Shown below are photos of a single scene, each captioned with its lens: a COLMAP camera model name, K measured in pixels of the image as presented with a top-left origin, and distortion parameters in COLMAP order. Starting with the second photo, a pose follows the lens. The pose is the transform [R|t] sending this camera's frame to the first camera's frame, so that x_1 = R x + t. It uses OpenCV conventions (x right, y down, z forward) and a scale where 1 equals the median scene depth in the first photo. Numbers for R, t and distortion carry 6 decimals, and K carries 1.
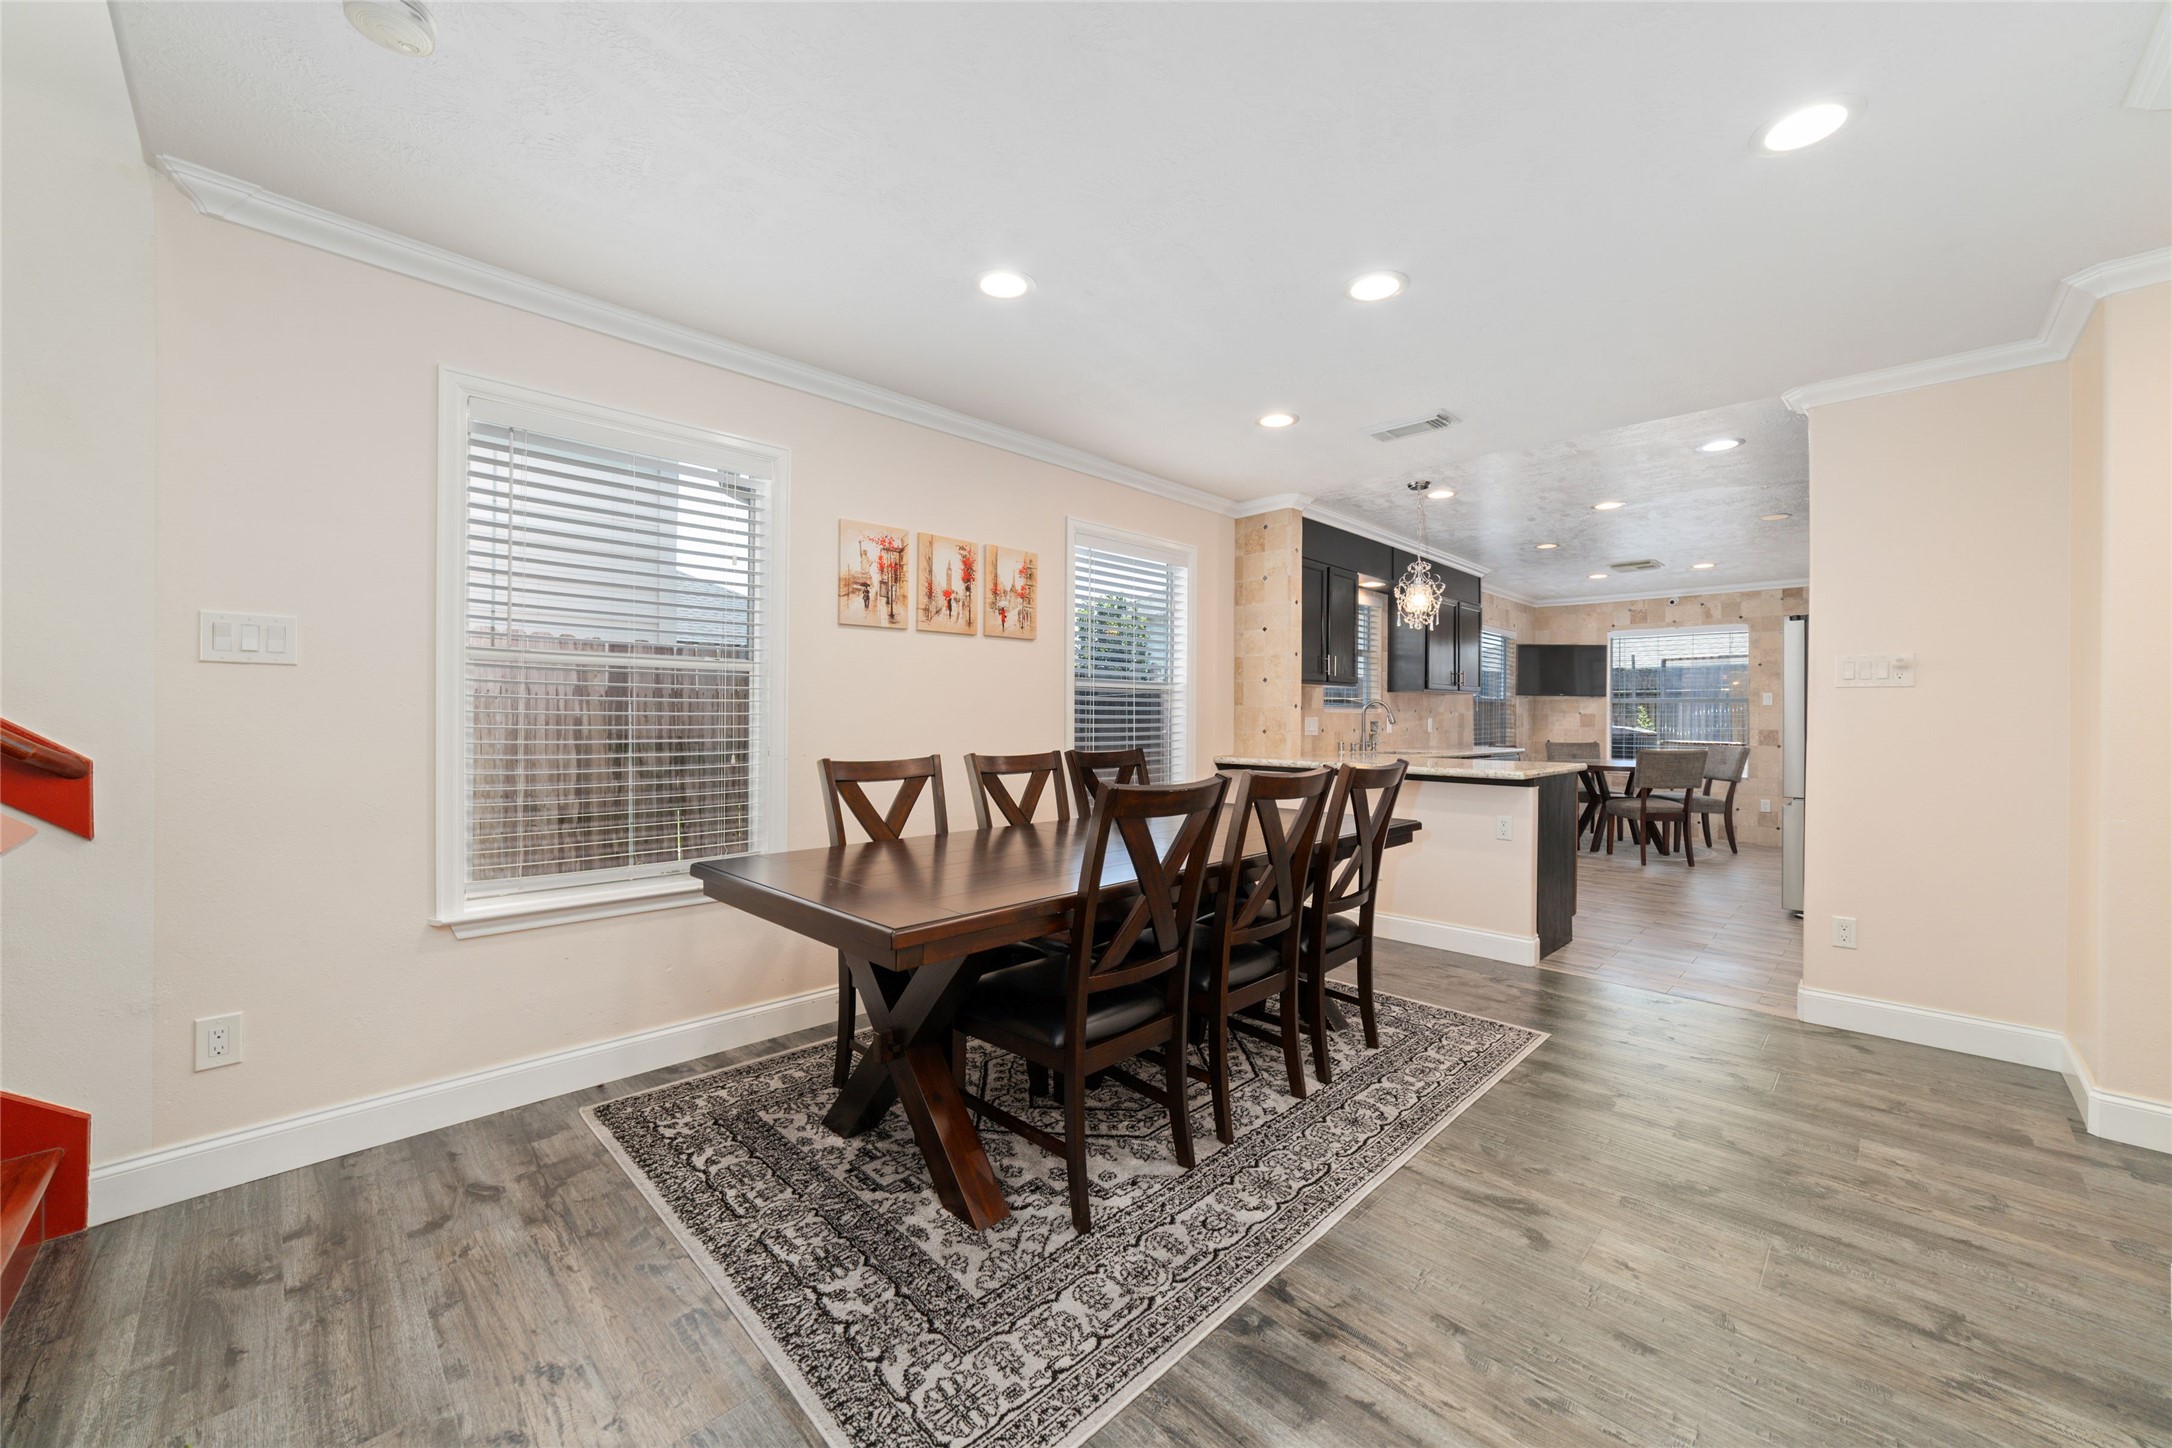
lens RADIAL K [[836.5, 0, 1092.9], [0, 836.5, 716.1], [0, 0, 1]] dist [-0.025424, 0.011239]
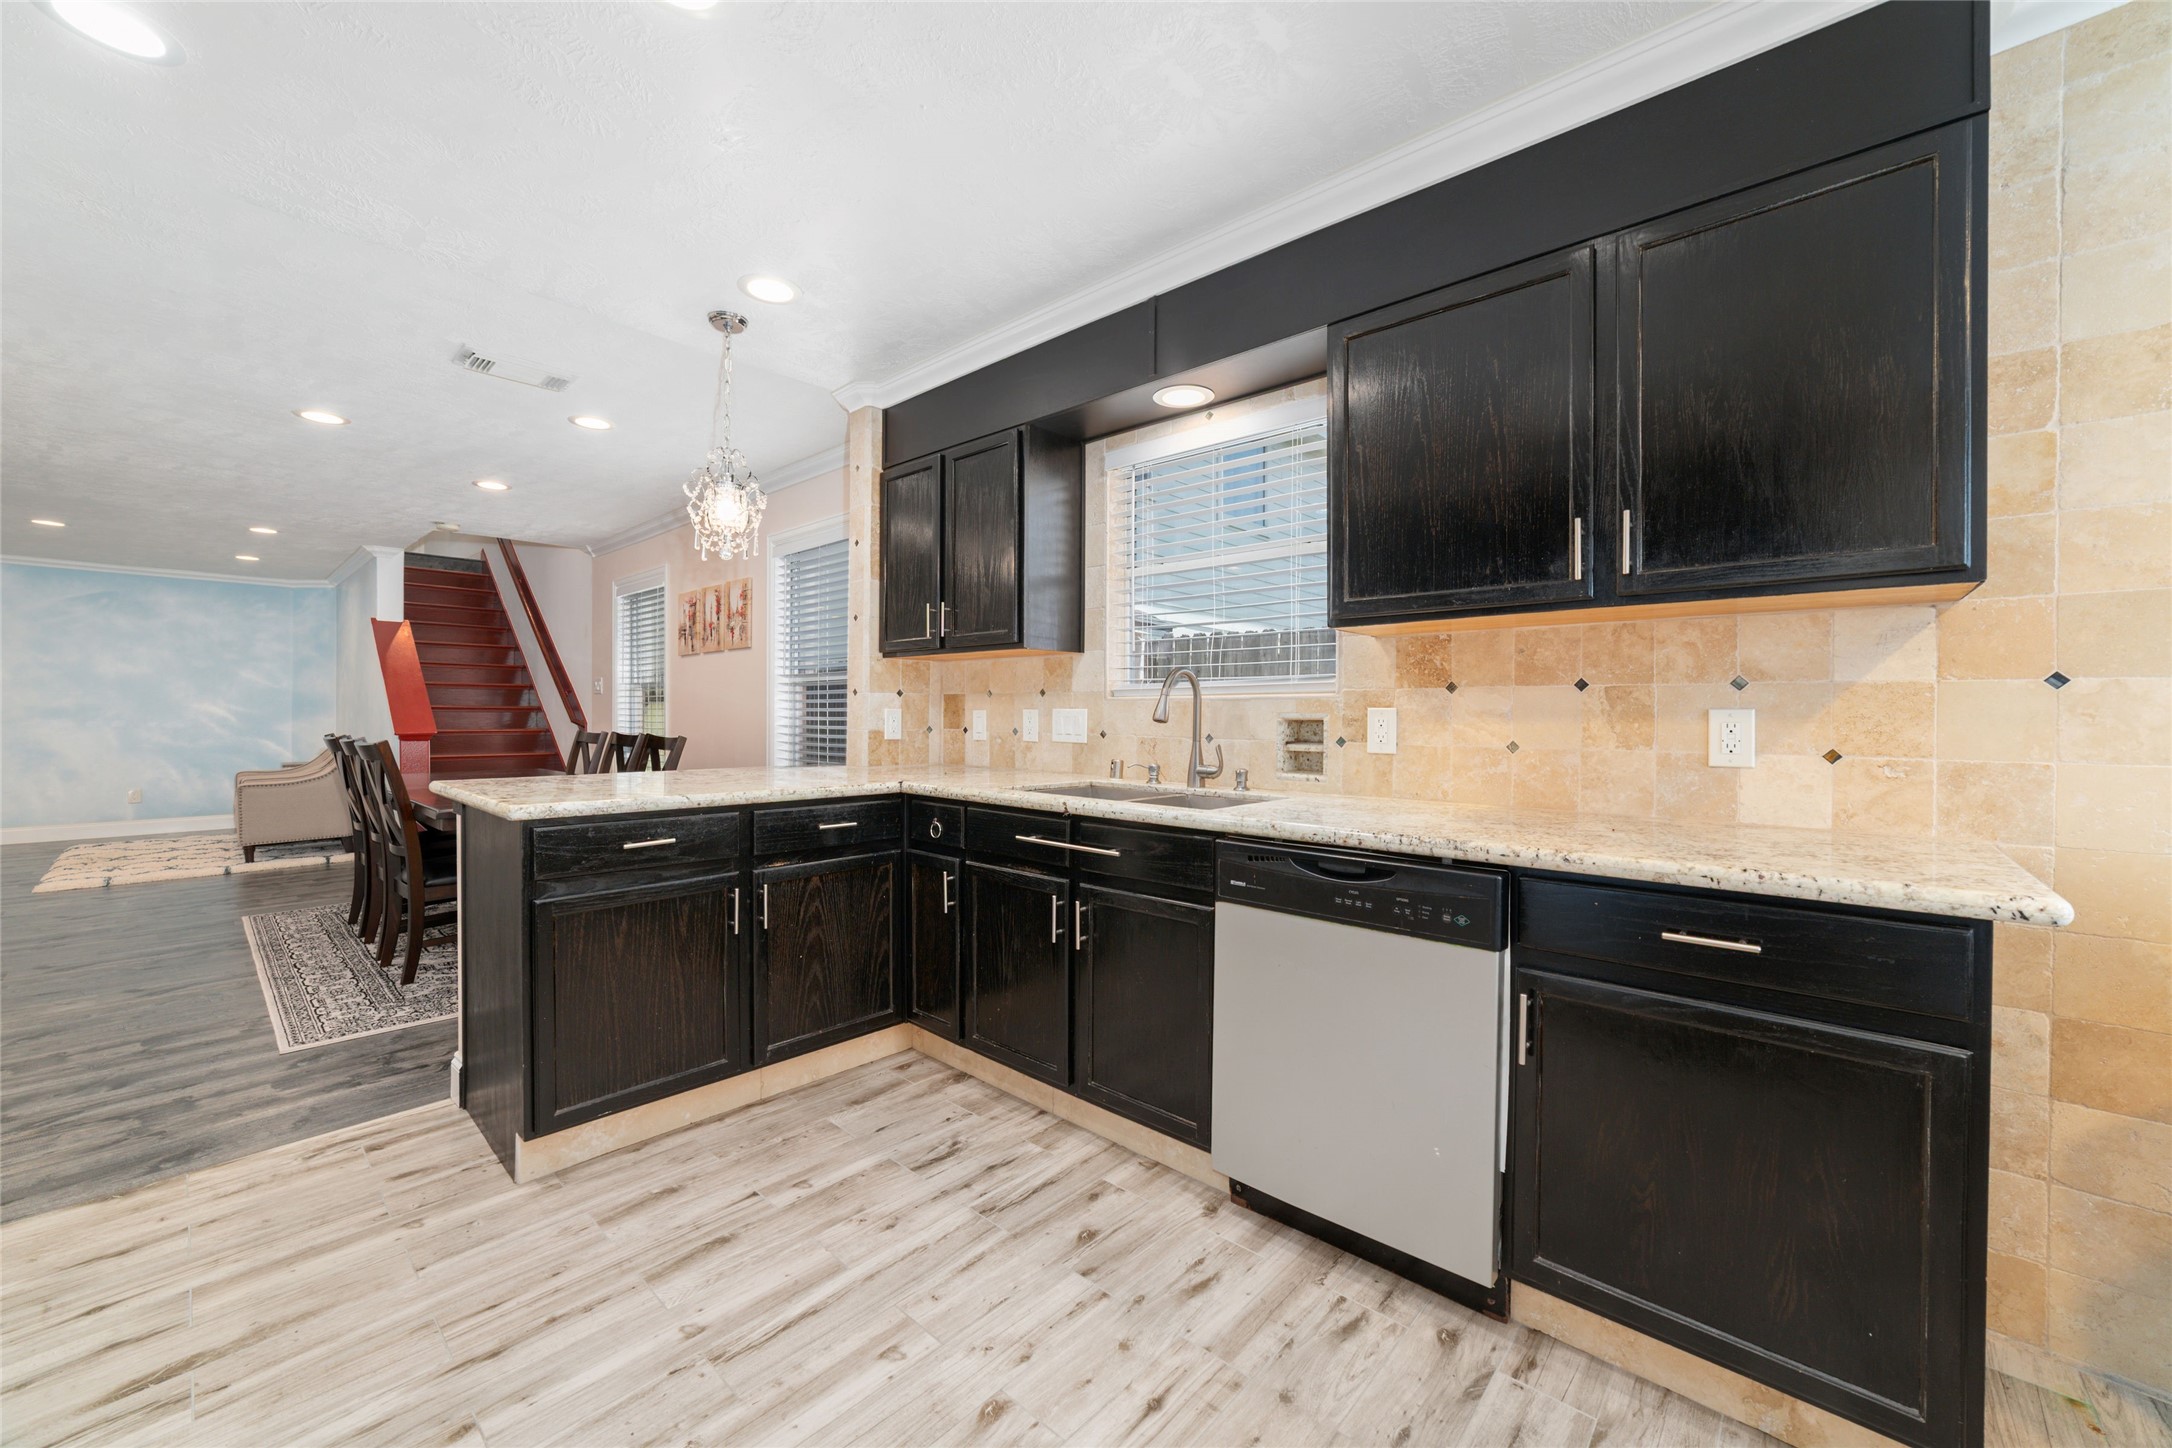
lens RADIAL K [[836.5, 0, 1092.9], [0, 836.5, 716.1], [0, 0, 1]] dist [-0.025424, 0.011239]
pose [[0.044925, -0.002789, -0.998986, 1.315115], [-0.005720, 0.999979, -0.003049, 0.012072], [0.998974, 0.005851, 0.044908, 1.623517]]
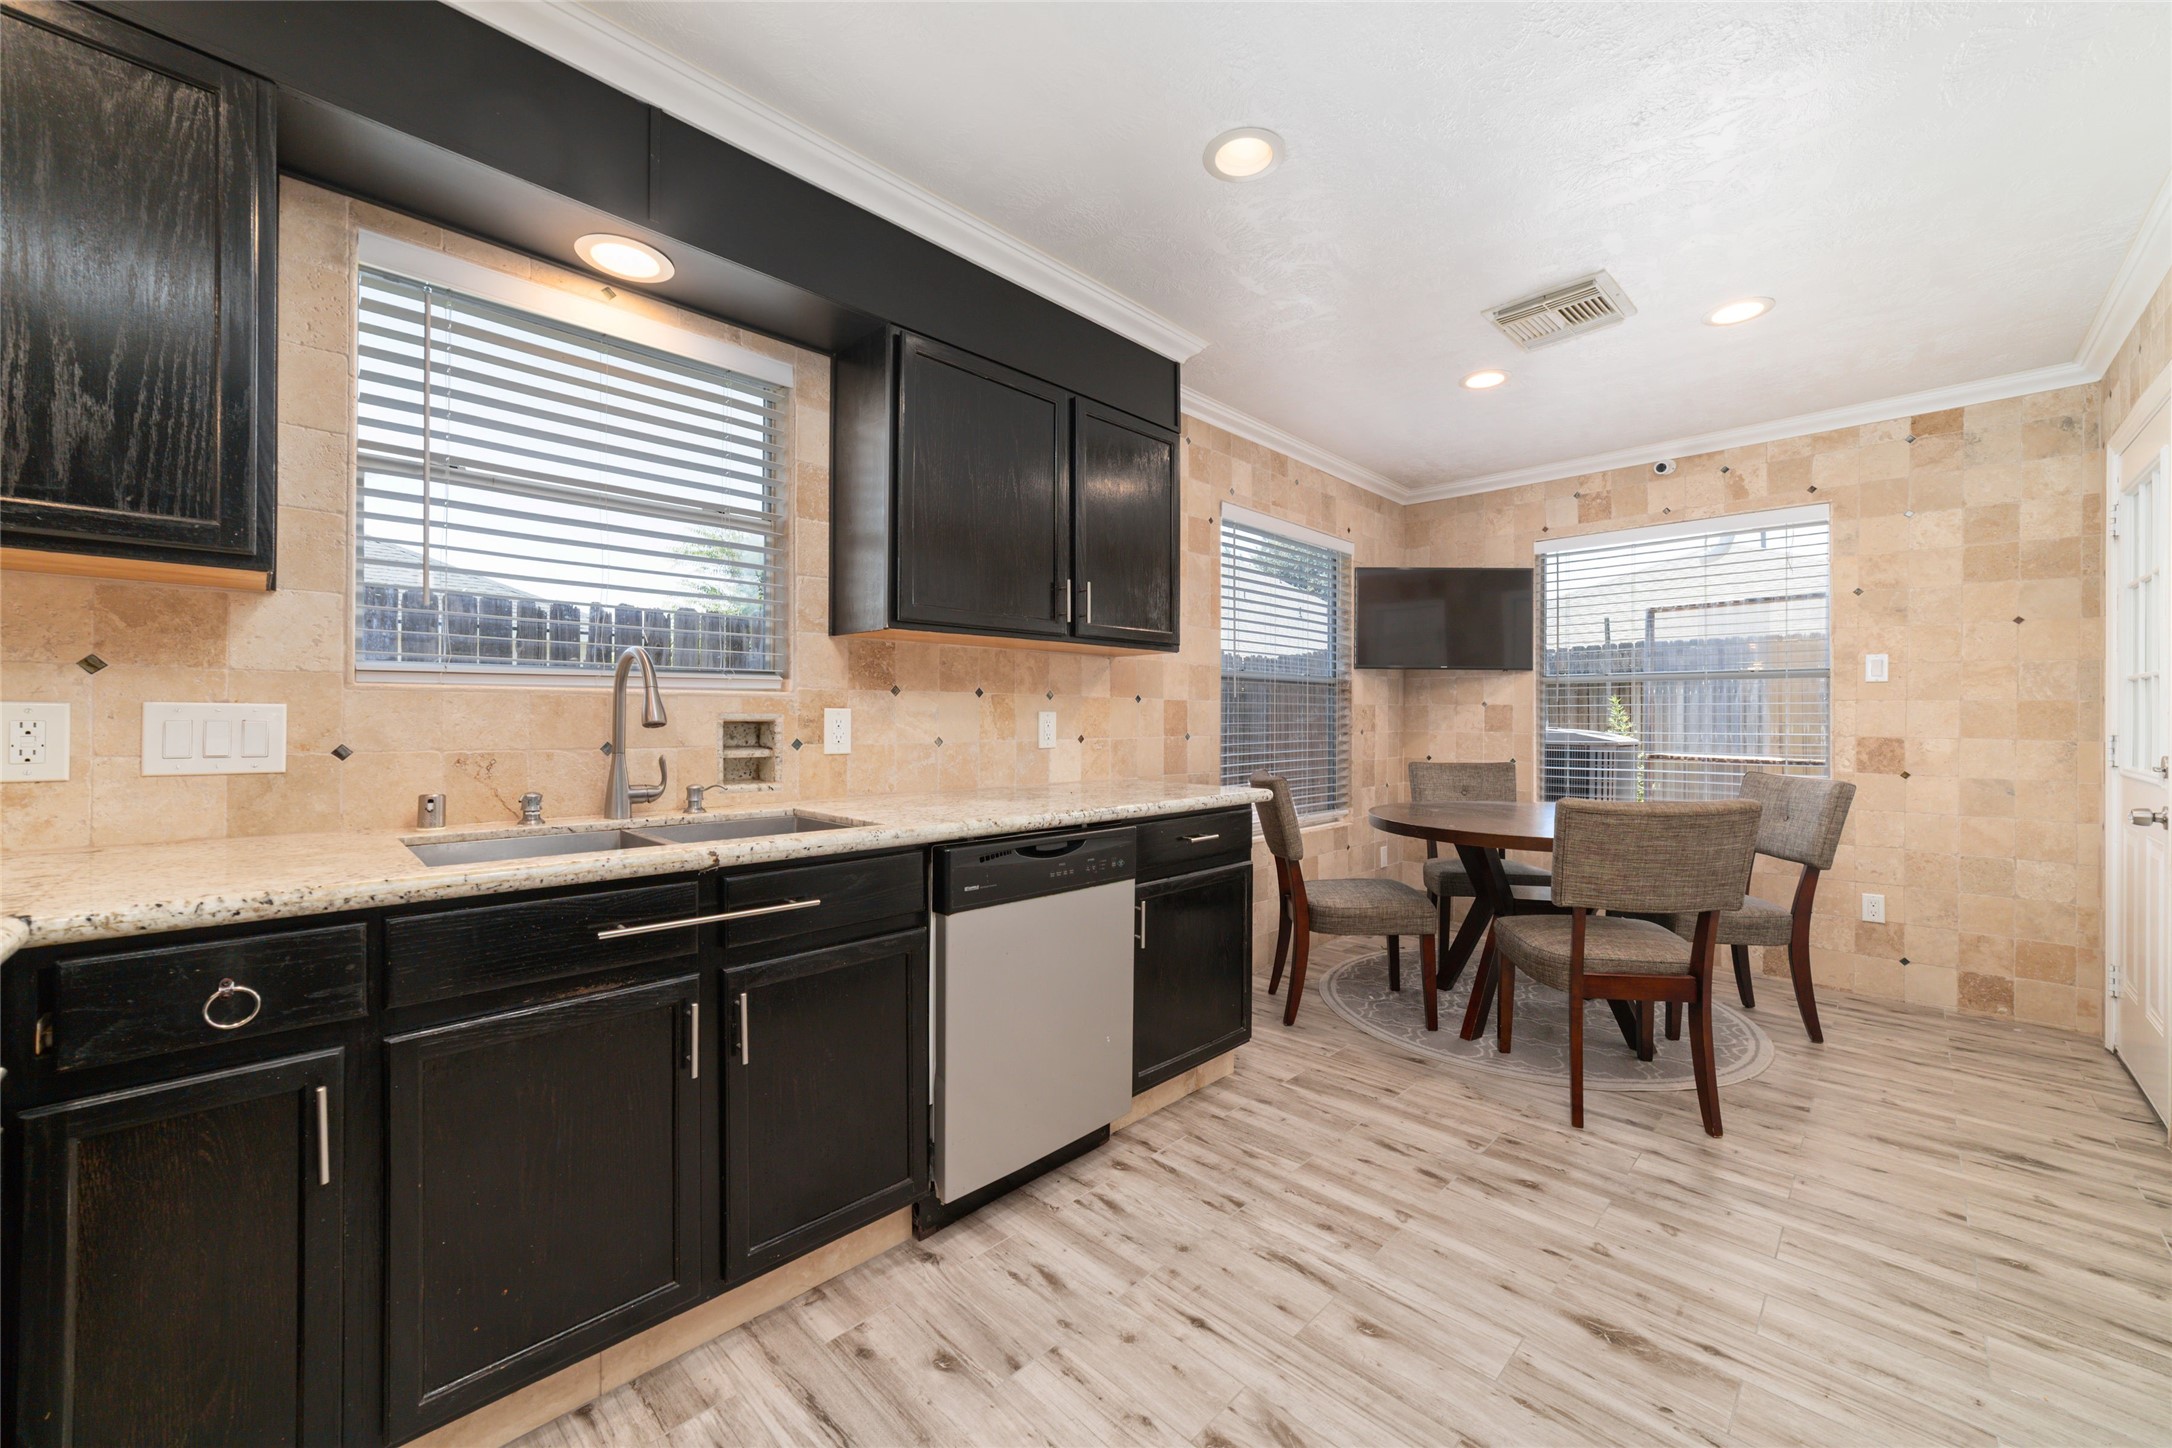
lens RADIAL K [[836.5, 0, 1092.9], [0, 836.5, 716.1], [0, 0, 1]] dist [-0.025424, 0.011239]
pose [[0.999992, -0.004041, -0.000787, 0.870911], [0.004039, 0.999986, -0.003502, 0.011513], [0.000801, 0.003499, 0.999994, 1.226665]]
